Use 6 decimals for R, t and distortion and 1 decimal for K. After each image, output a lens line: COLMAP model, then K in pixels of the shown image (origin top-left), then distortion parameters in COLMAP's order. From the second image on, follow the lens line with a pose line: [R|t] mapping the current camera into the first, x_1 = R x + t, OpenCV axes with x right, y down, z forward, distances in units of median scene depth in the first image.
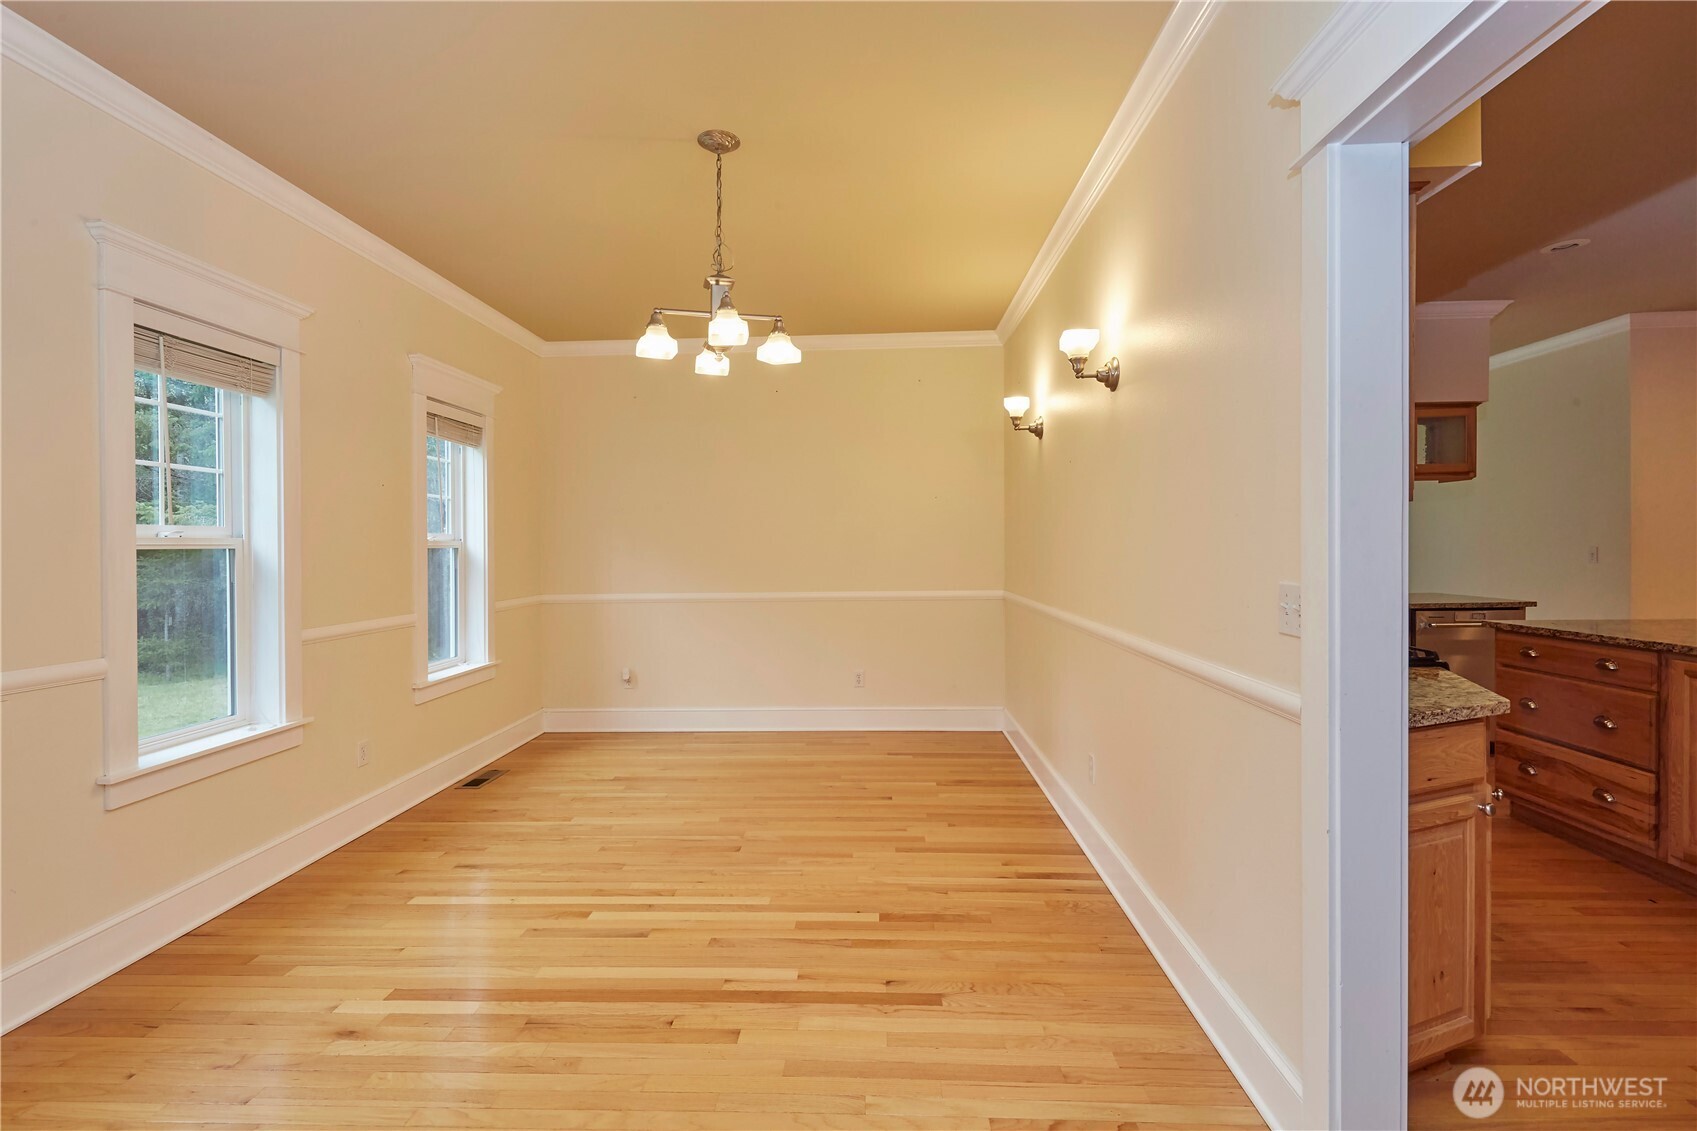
lens RADIAL K [[738.6, 0, 849.1], [0, 738.6, 547.3], [0, 0, 1]] dist [0.016100, -0.007988]
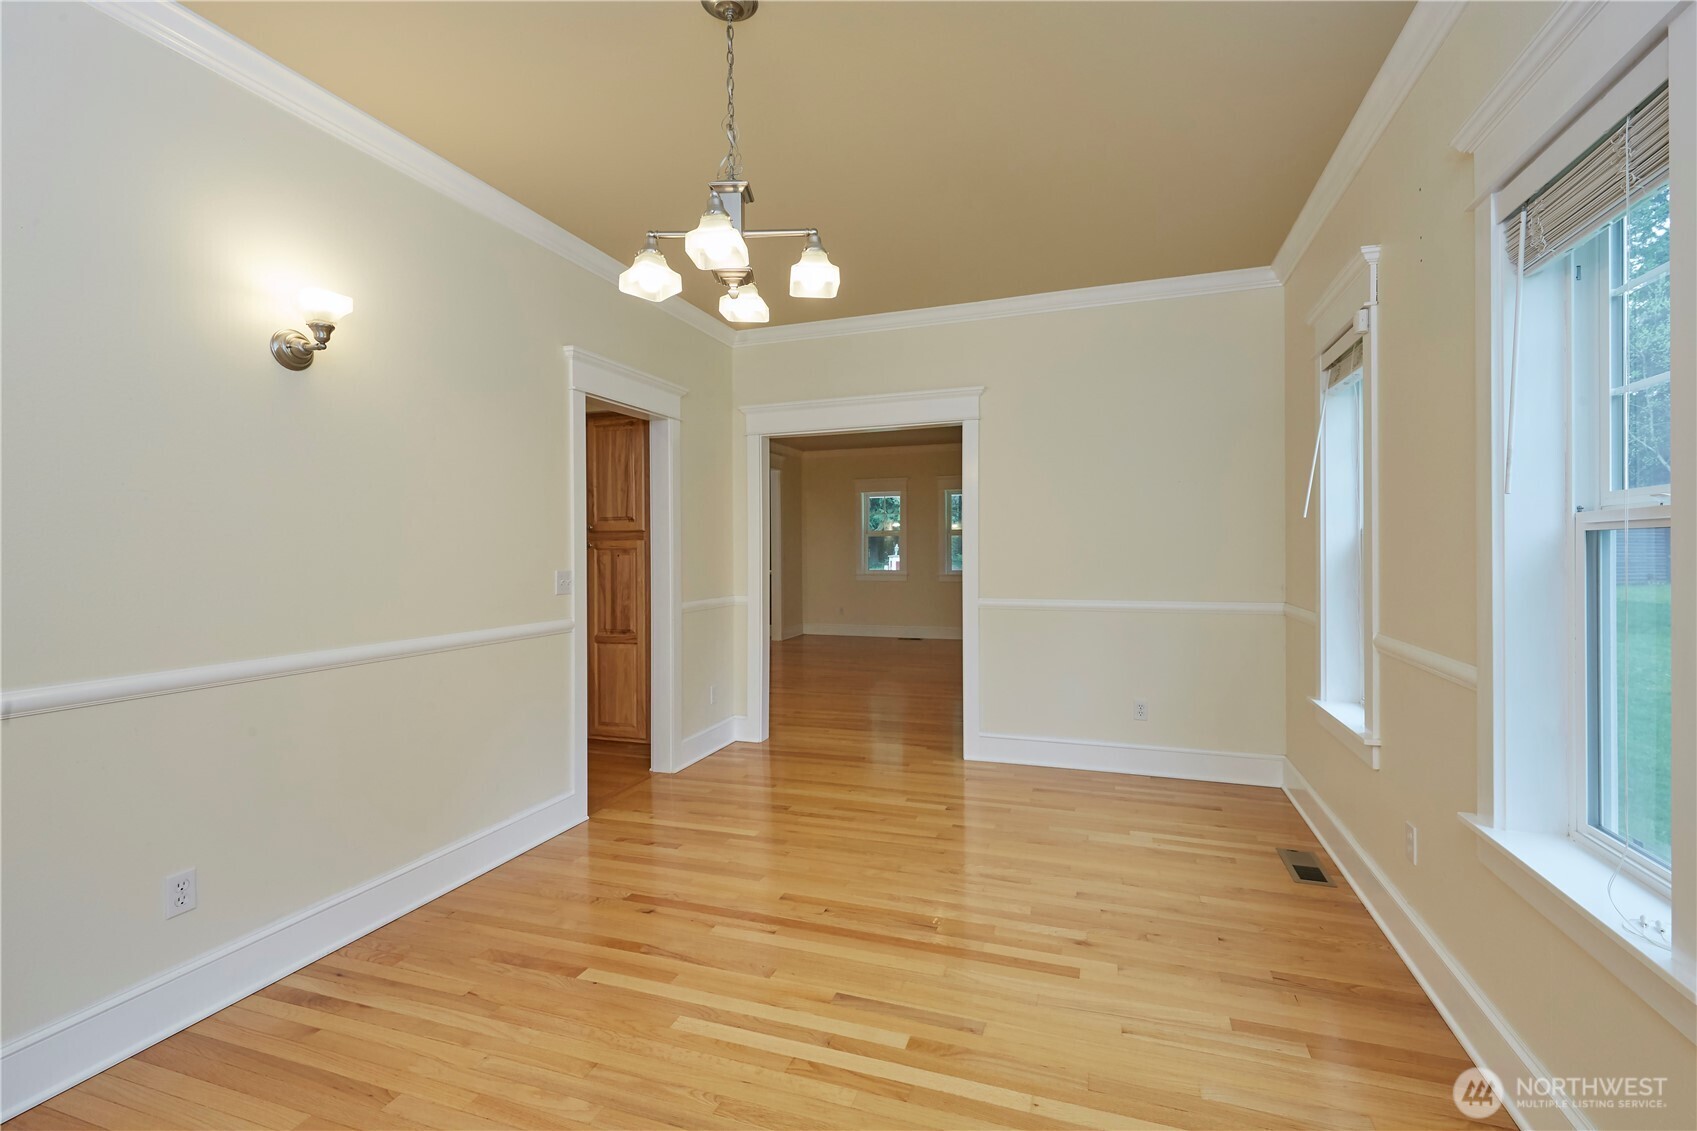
lens RADIAL K [[738.6, 0, 849.1], [0, 738.6, 547.3], [0, 0, 1]] dist [0.016100, -0.007988]
pose [[-0.956310, 0.019066, 0.291731, -0.545569], [0.017856, 0.999817, -0.006809, 0.010561], [-0.291807, -0.001302, -0.956476, 1.815455]]
